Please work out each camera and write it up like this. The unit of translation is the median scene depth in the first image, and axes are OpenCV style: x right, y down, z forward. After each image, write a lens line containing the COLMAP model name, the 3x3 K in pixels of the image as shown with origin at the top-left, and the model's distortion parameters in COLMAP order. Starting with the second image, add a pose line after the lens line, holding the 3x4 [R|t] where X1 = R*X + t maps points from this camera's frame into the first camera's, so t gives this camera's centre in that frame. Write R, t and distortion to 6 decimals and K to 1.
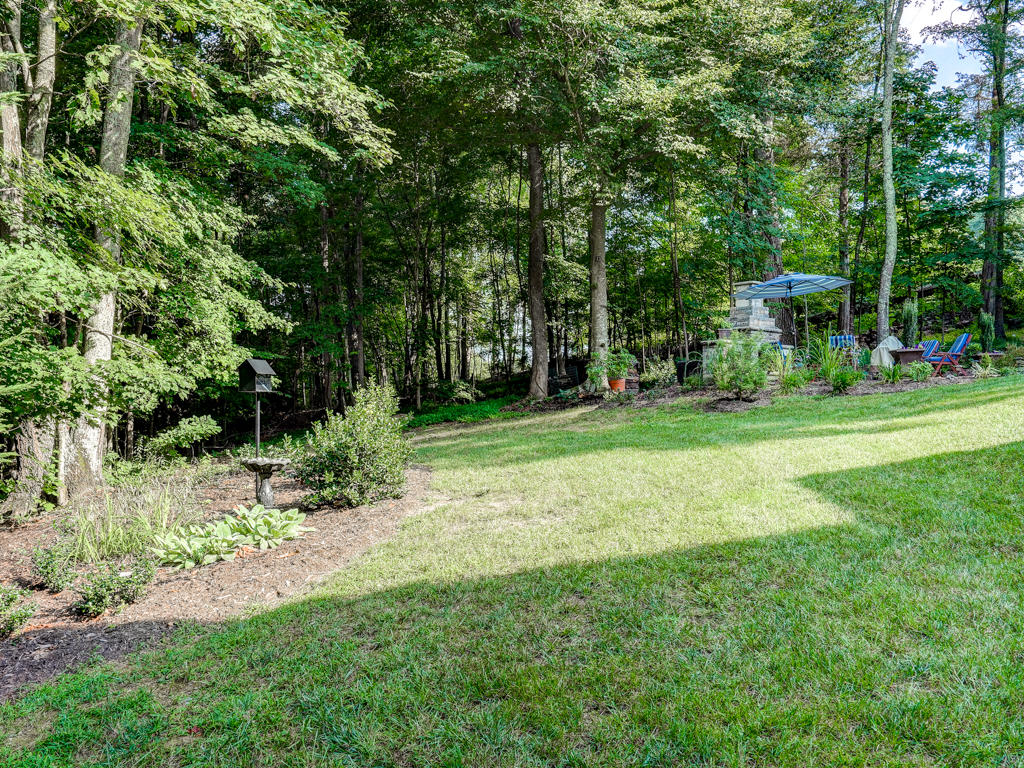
lens RADIAL K [[718.1, 0, 512.2], [0, 718.1, 385.7], [0, 0, 1]] dist [0.002870, 0.000370]
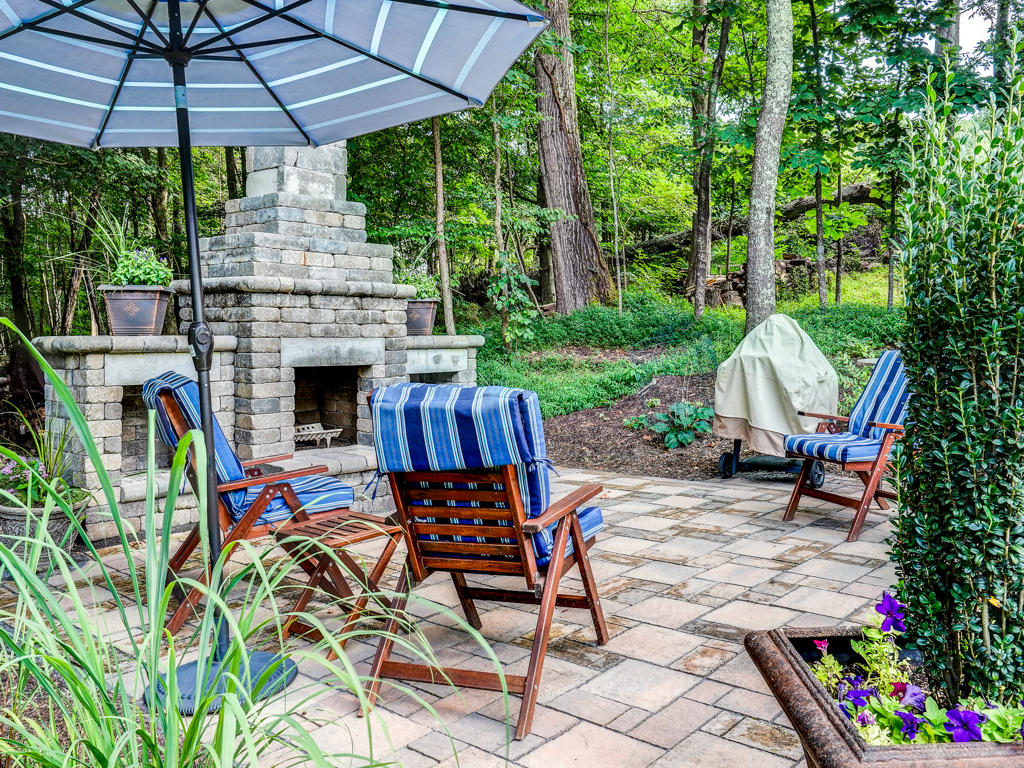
lens RADIAL K [[861.7, 0, 512.5], [0, 861.7, 381.3], [0, 0, 1]] dist [0.015396, 0.000241]
pose [[0.982022, -0.030027, 0.186361, 0.314181], [0.018700, 0.997886, 0.062245, -0.055327], [-0.187836, -0.057641, 0.980508, 0.600188]]
